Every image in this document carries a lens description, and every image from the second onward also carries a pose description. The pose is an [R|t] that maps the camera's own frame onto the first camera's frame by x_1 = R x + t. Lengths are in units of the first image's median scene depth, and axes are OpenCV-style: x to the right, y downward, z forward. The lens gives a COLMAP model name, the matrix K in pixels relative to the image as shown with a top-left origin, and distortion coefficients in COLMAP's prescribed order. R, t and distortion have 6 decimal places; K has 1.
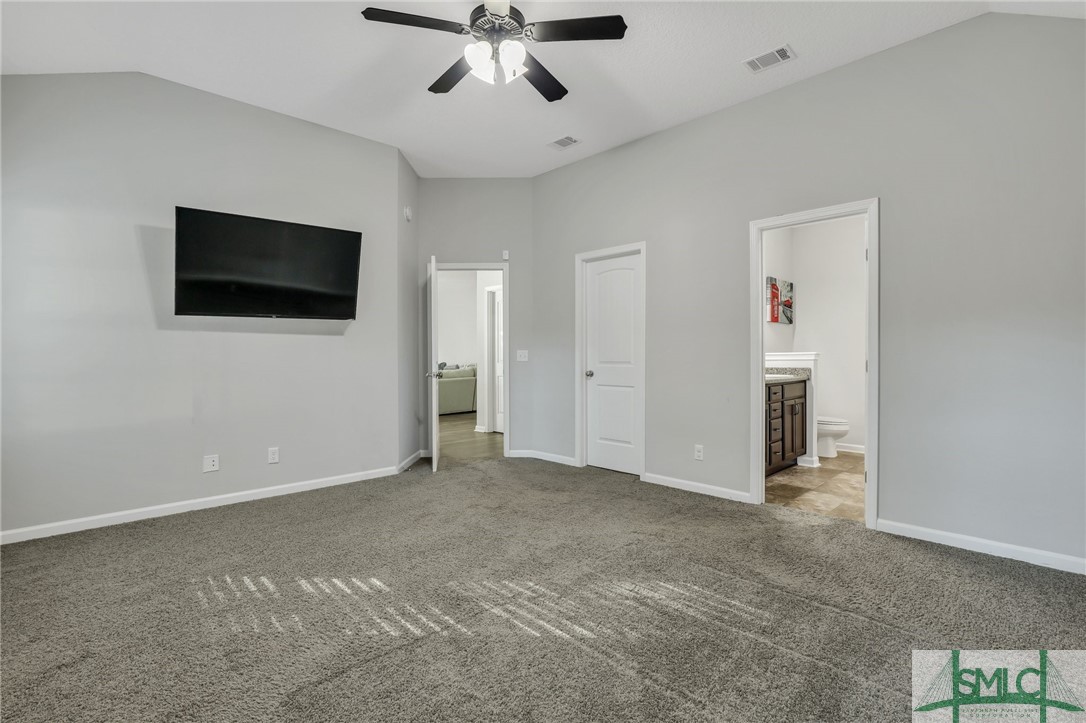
lens RADIAL K [[505.3, 0, 548.9], [0, 505.3, 355.6], [0, 0, 1]] dist [-0.032967, 0.003923]
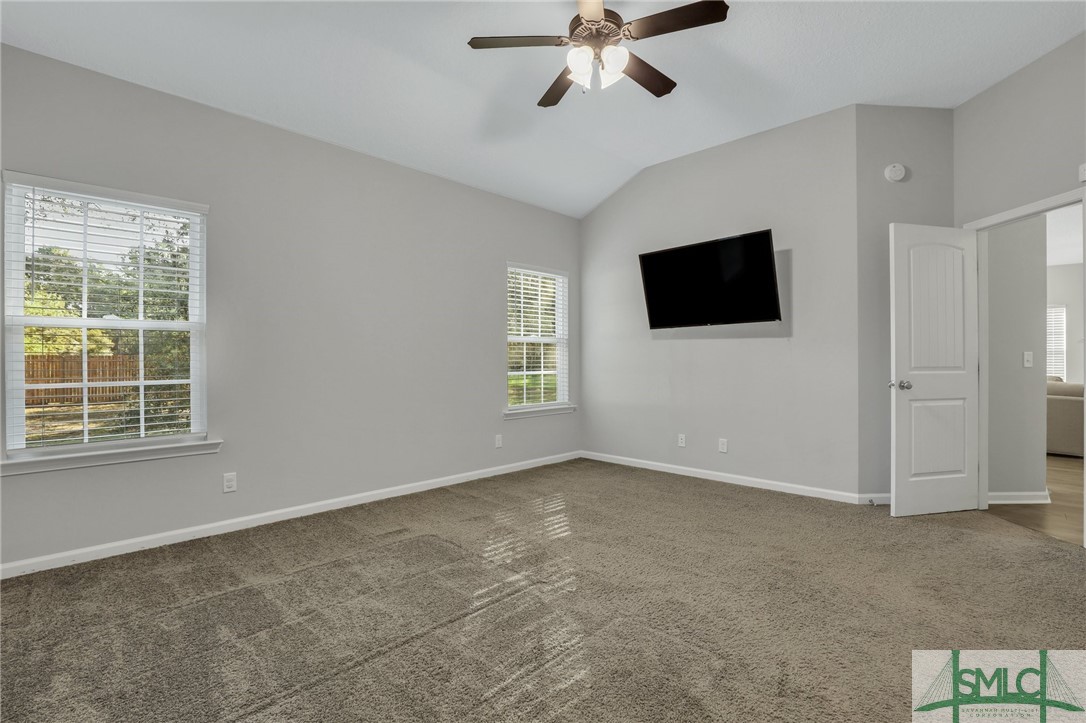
lens RADIAL K [[505.3, 0, 544.3], [0, 505.3, 359.5], [0, 0, 1]] dist [-0.032967, 0.003923]
pose [[0.014437, 0.006612, -0.999874, 0.791534], [0.000077, 0.999978, 0.006614, -0.005751], [0.999896, -0.000173, 0.014436, 0.775077]]
